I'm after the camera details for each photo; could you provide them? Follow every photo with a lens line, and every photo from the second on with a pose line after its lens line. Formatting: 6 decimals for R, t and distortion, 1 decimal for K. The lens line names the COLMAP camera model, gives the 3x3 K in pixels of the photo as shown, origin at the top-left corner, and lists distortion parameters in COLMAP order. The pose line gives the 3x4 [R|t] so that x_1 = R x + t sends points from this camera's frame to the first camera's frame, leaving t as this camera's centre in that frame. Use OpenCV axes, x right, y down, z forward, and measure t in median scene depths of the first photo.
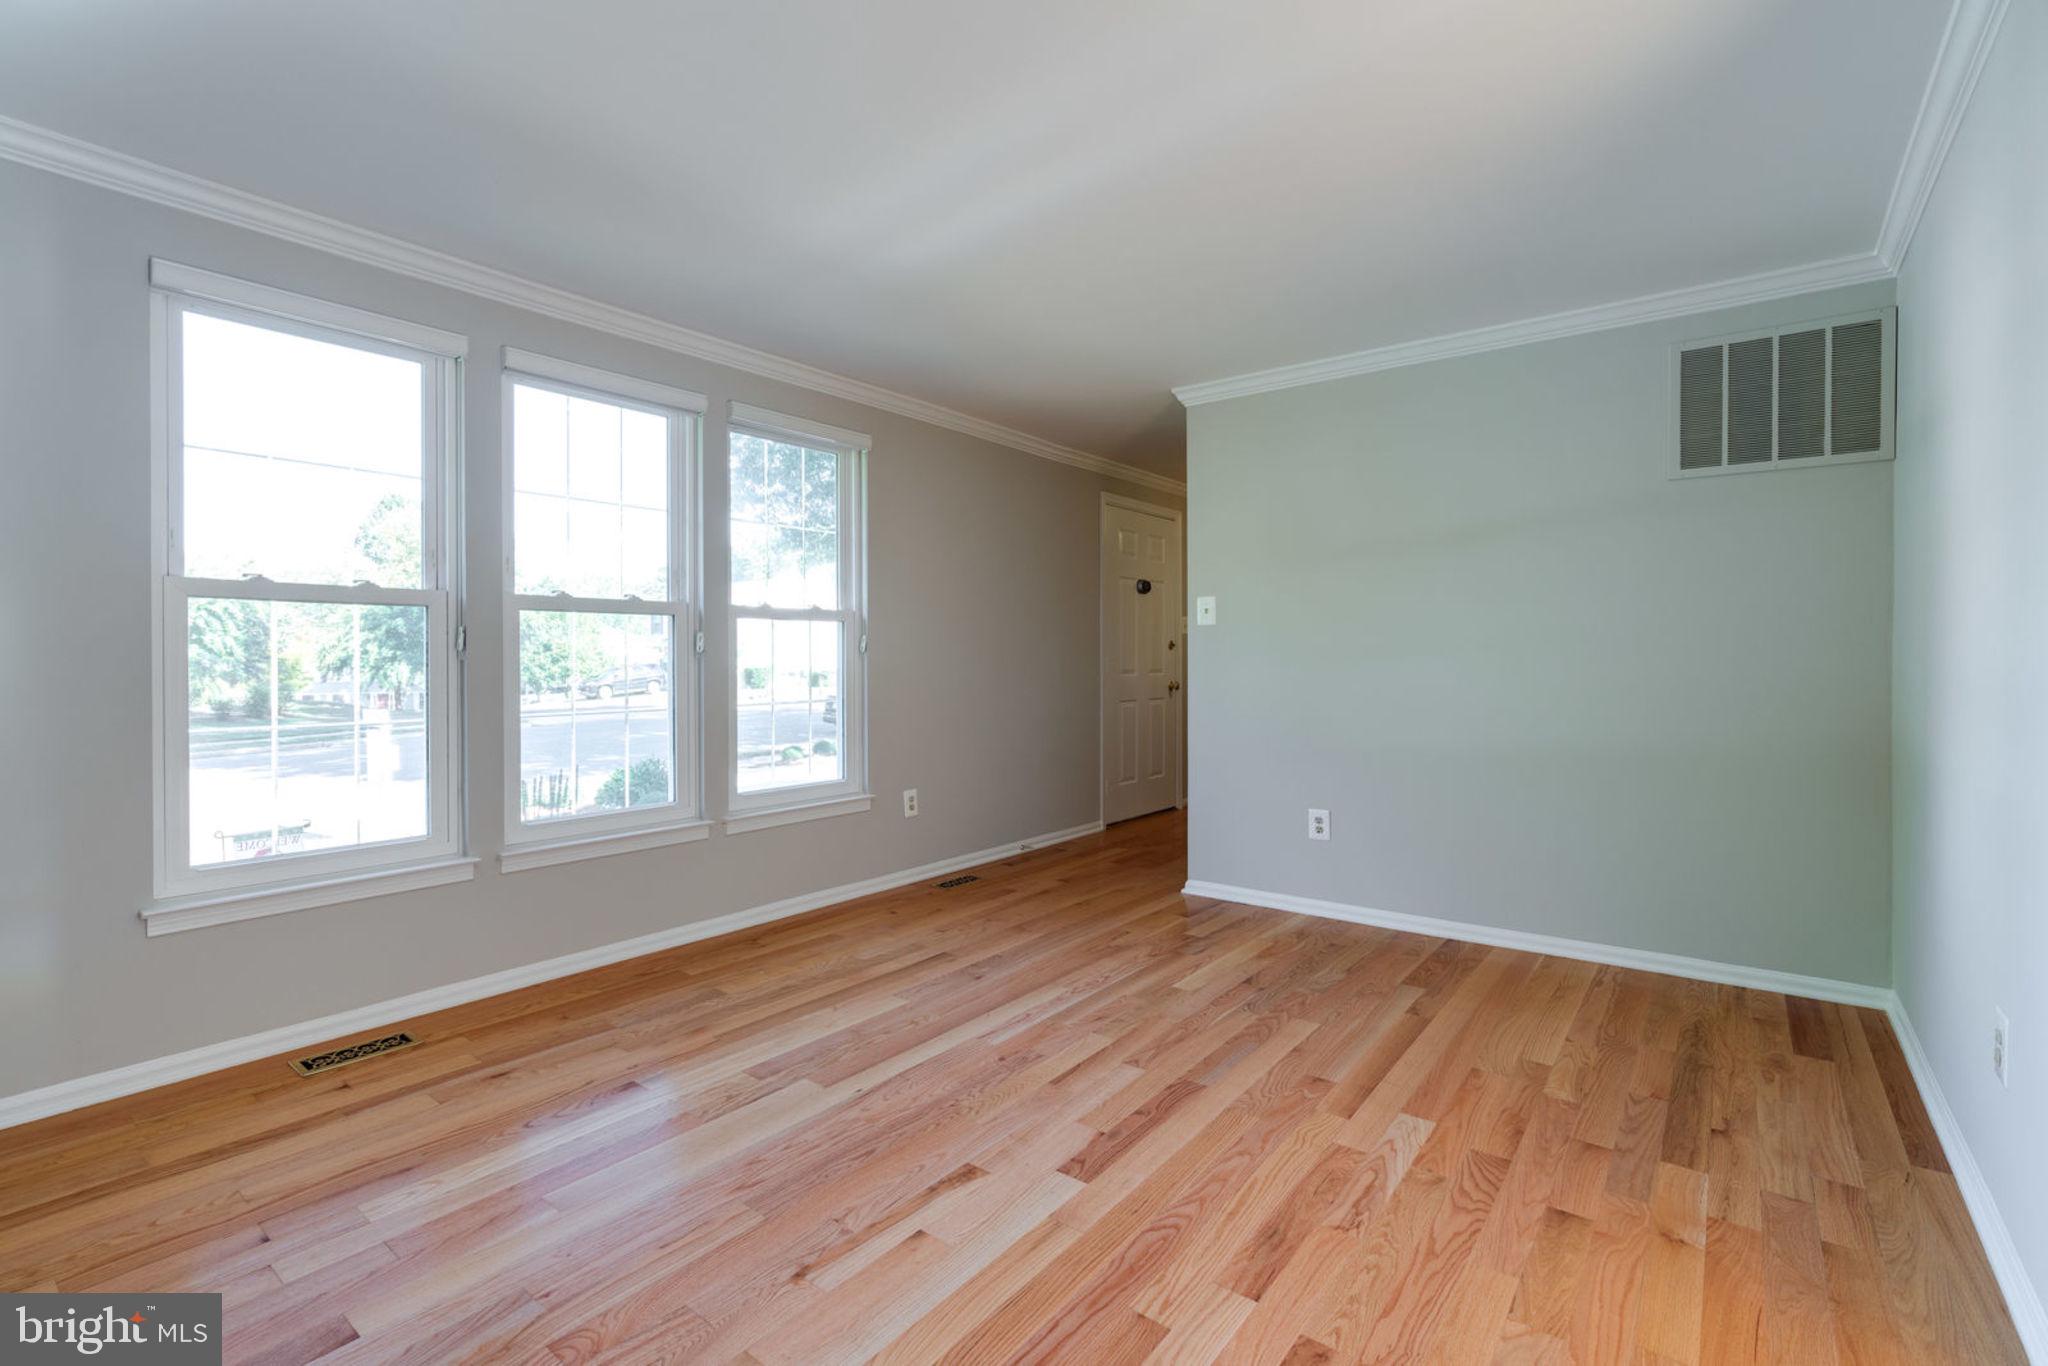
lens RADIAL K [[952.8, 0, 1081.9], [0, 952.8, 662.4], [0, 0, 1]] dist [-0.012205, 0.005925]
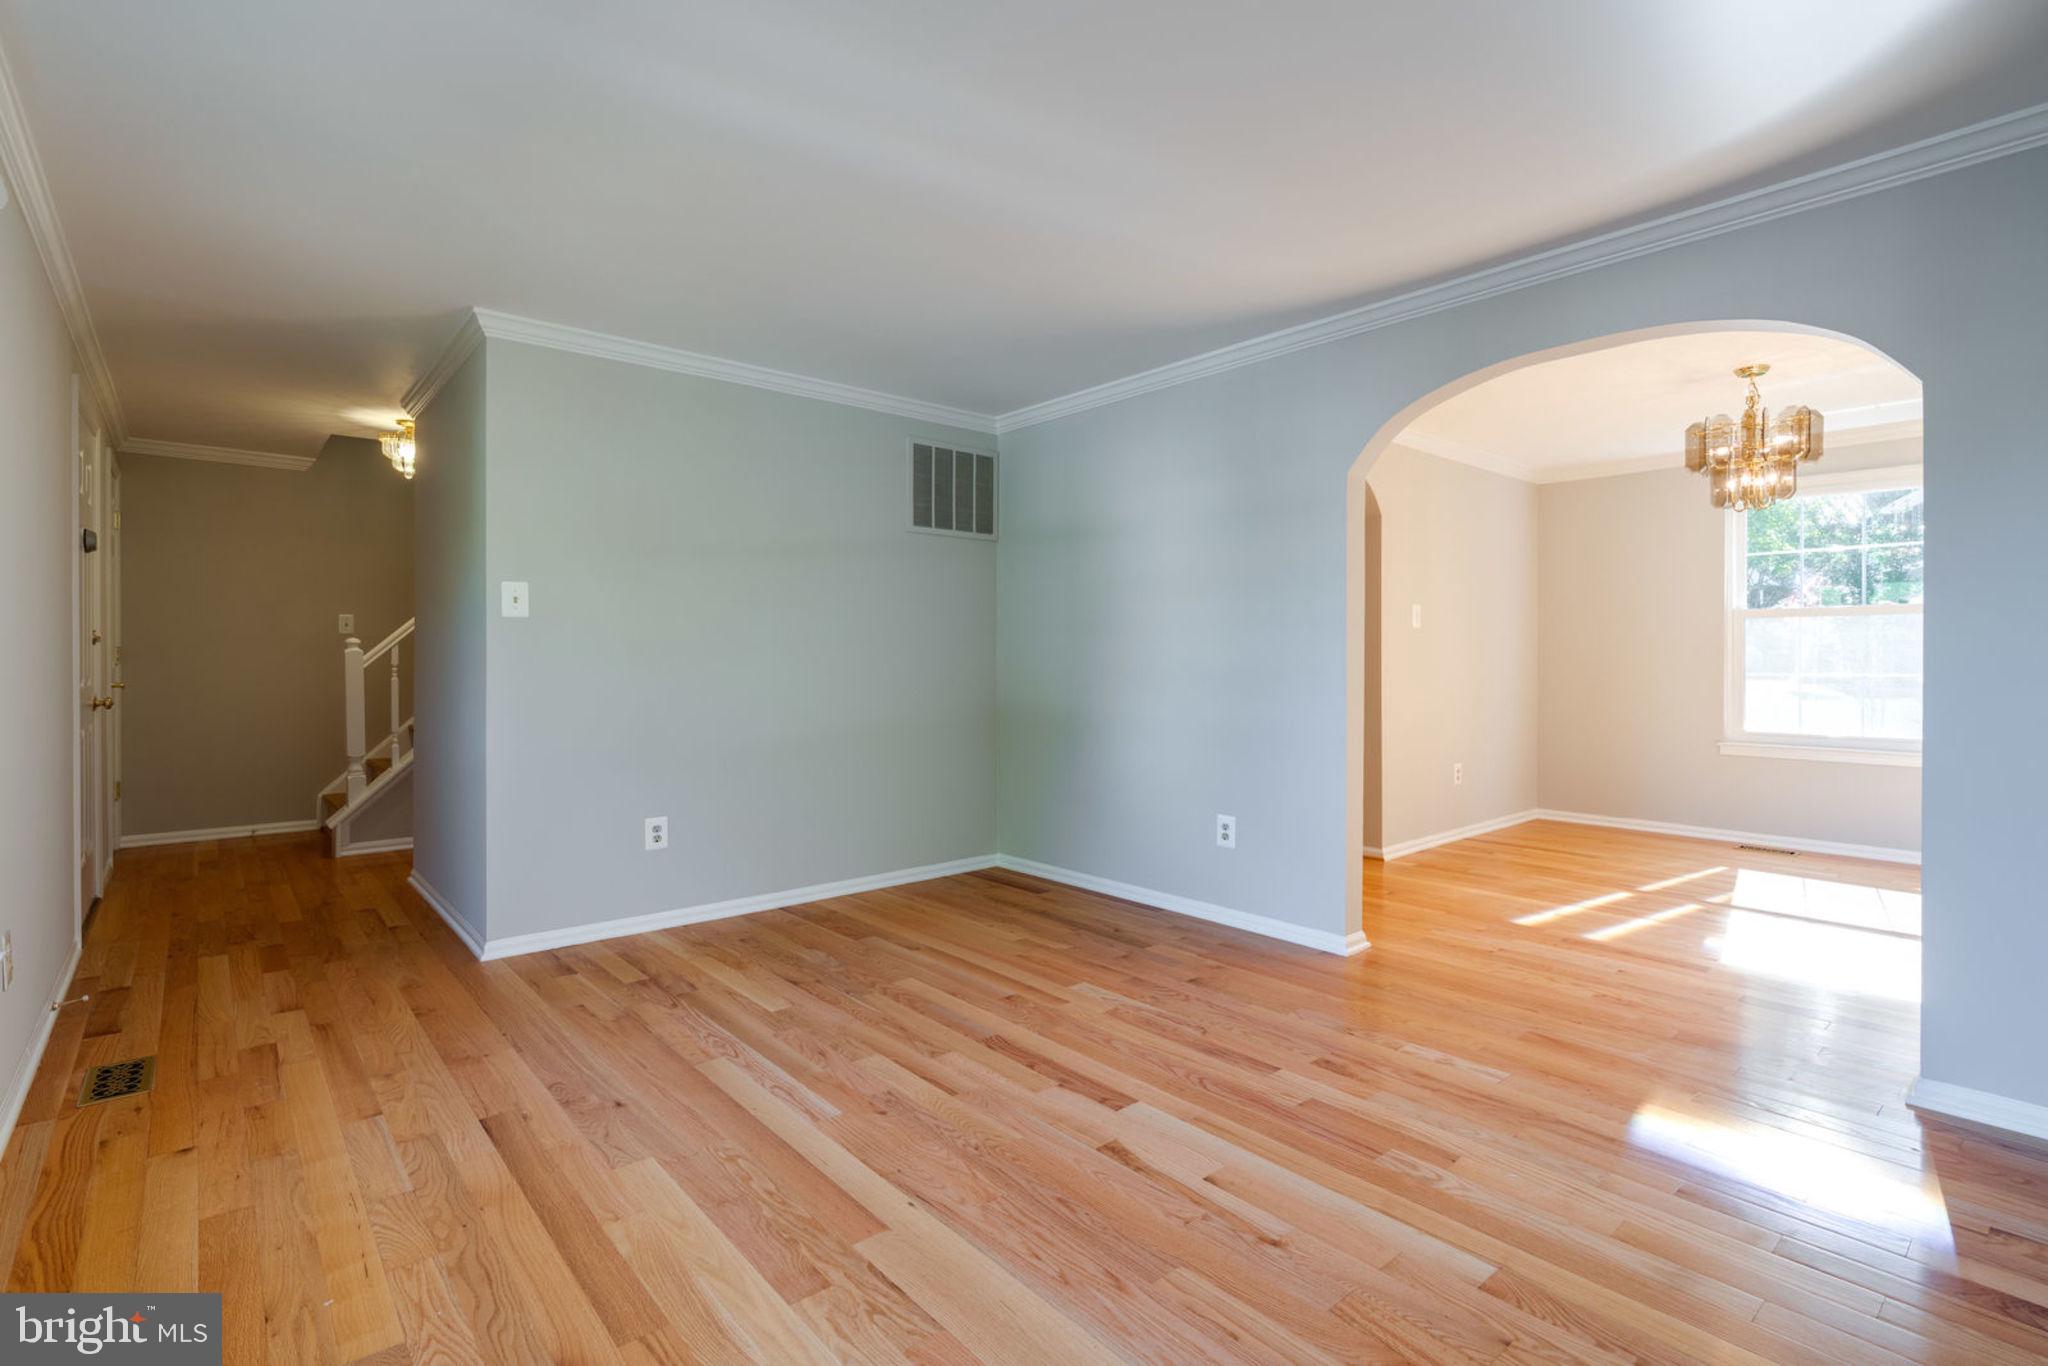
lens RADIAL K [[952.8, 0, 994.4], [0, 952.8, 665.8], [0, 0, 1]] dist [-0.012205, 0.005925]
pose [[0.230743, -0.008252, 0.972980, -0.857578], [0.005970, 0.999957, 0.007065, -0.002314], [-0.972996, 0.004179, 0.230783, 0.652128]]
